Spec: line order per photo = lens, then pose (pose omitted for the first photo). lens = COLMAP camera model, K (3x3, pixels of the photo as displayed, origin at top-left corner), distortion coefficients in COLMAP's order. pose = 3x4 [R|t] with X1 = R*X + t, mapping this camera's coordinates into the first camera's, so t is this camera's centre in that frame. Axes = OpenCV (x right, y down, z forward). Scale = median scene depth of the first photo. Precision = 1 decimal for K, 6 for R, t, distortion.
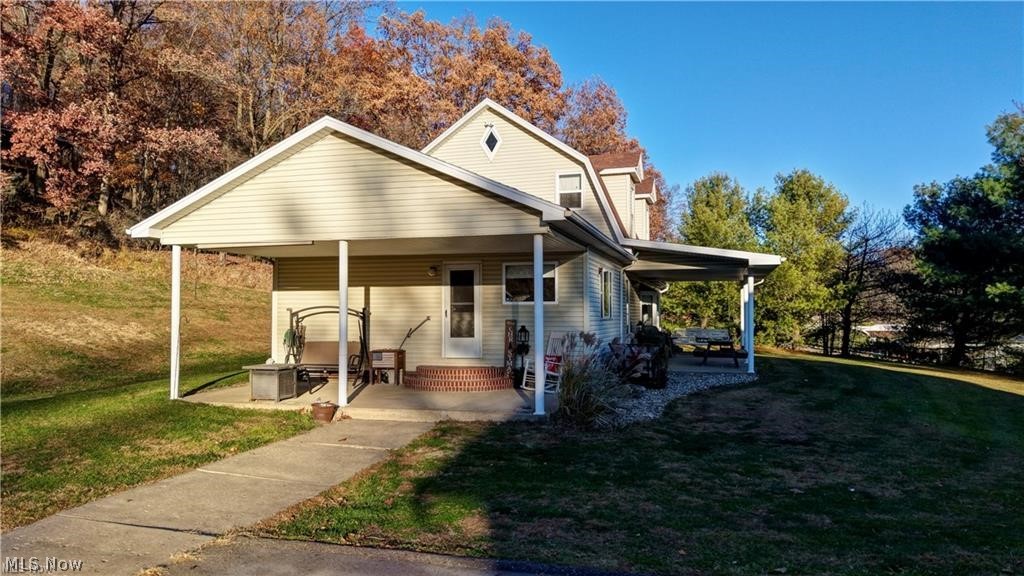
lens RADIAL K [[686.0, 0, 511.5], [0, 686.0, 287.5], [0, 0, 1]] dist [0.007890, 0.000191]
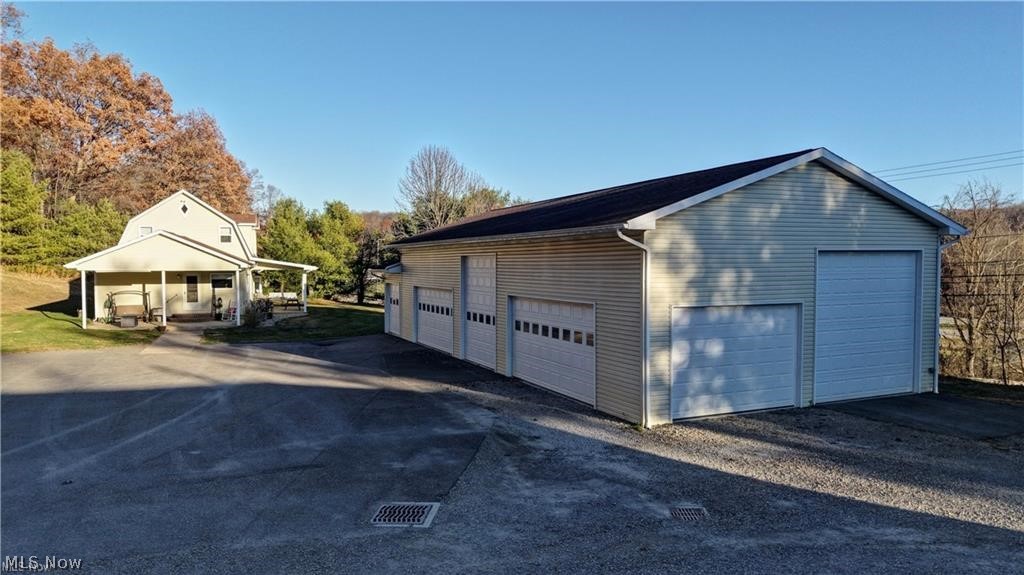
lens RADIAL K [[686.0, 0, 512.5], [0, 686.0, 287.9], [0, 0, 1]] dist [0.007890, 0.000191]
pose [[0.820661, -0.016569, 0.571175, -0.415138], [-0.024007, 0.997697, 0.063435, -0.128351], [-0.570911, -0.065771, 0.818373, -1.336706]]
